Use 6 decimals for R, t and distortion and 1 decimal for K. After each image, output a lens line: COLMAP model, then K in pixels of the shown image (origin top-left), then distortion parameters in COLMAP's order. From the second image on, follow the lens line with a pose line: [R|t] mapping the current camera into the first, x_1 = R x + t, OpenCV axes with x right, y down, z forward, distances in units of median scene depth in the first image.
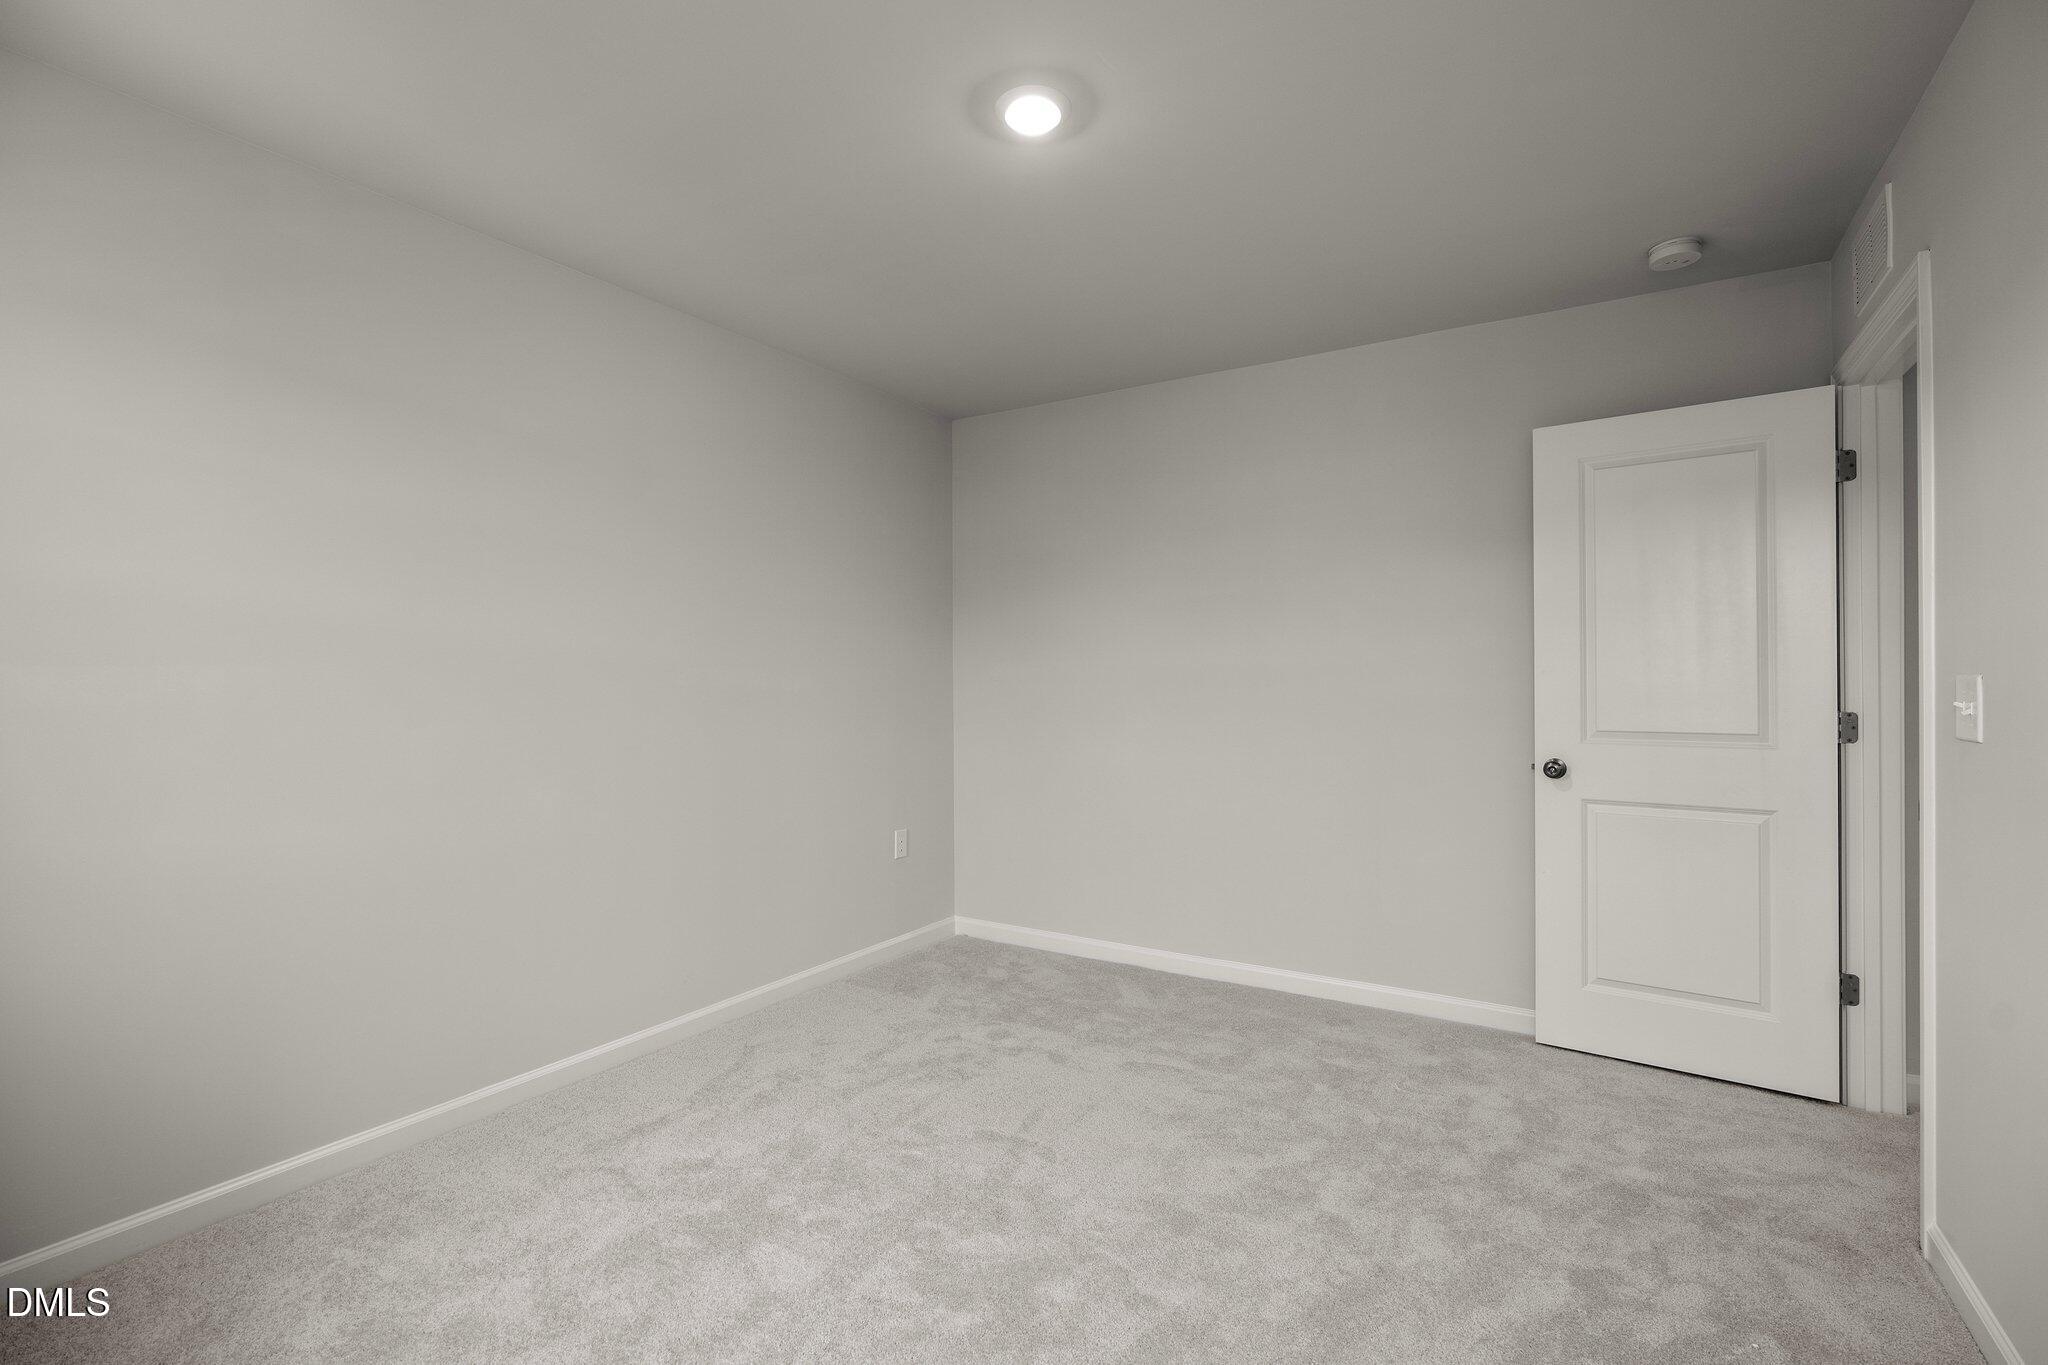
lens RADIAL K [[939.7, 0, 1019.6], [0, 939.7, 696.5], [0, 0, 1]] dist [-0.011477, 0.003766]
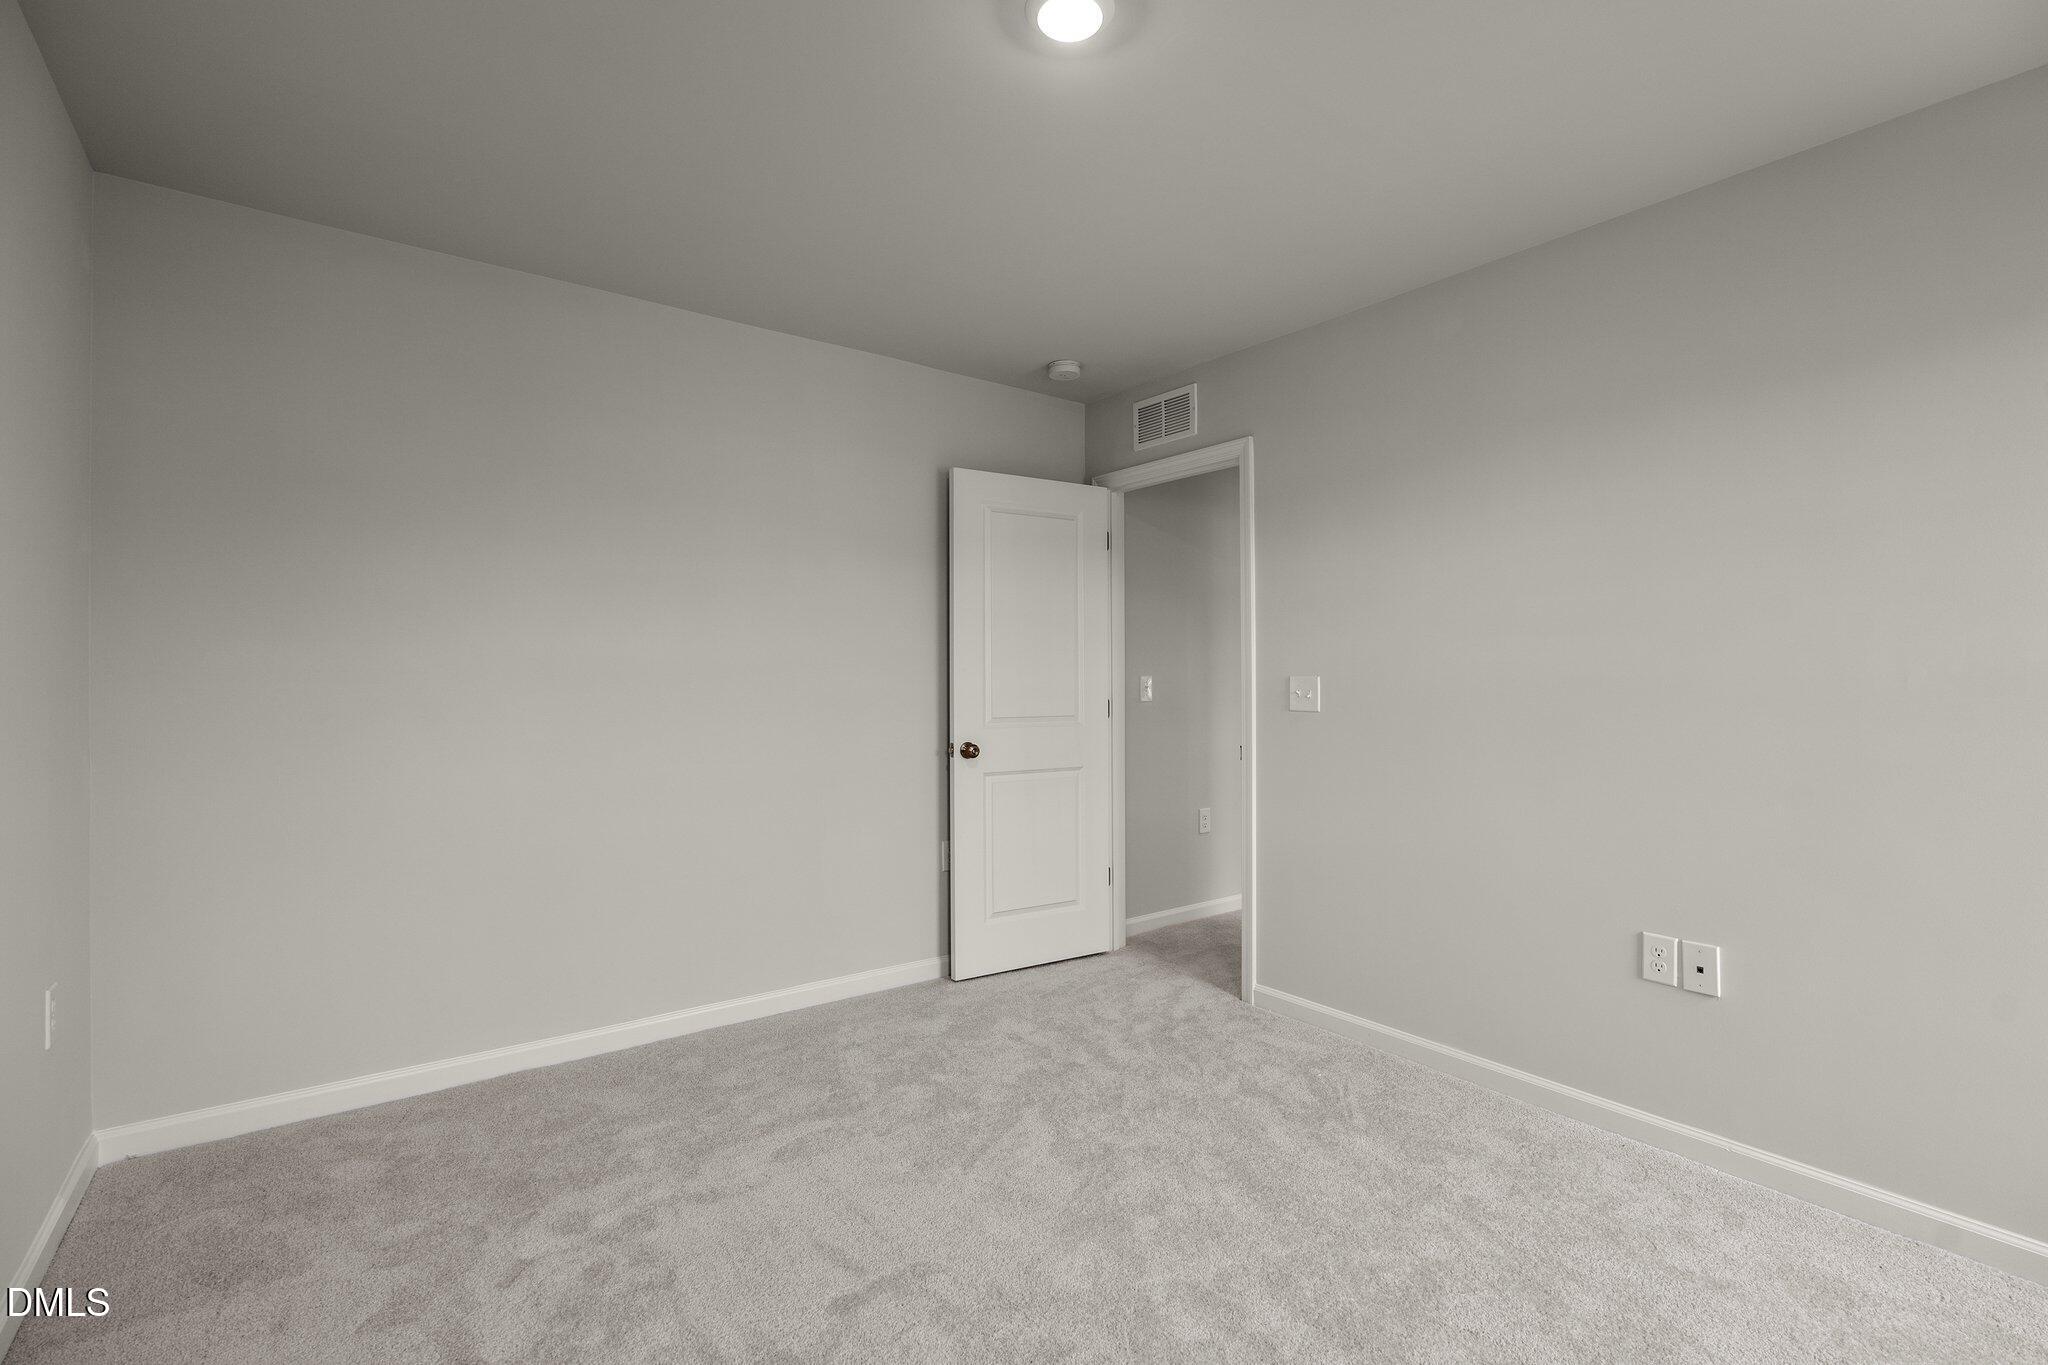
lens RADIAL K [[939.7, 0, 1027.2], [0, 939.7, 678.7], [0, 0, 1]] dist [-0.011477, 0.003766]
pose [[0.347573, 0.000965, 0.937652, -0.576782], [0.011719, 0.999917, -0.005374, -0.008755], [-0.937580, 0.012856, 0.347533, 0.530671]]
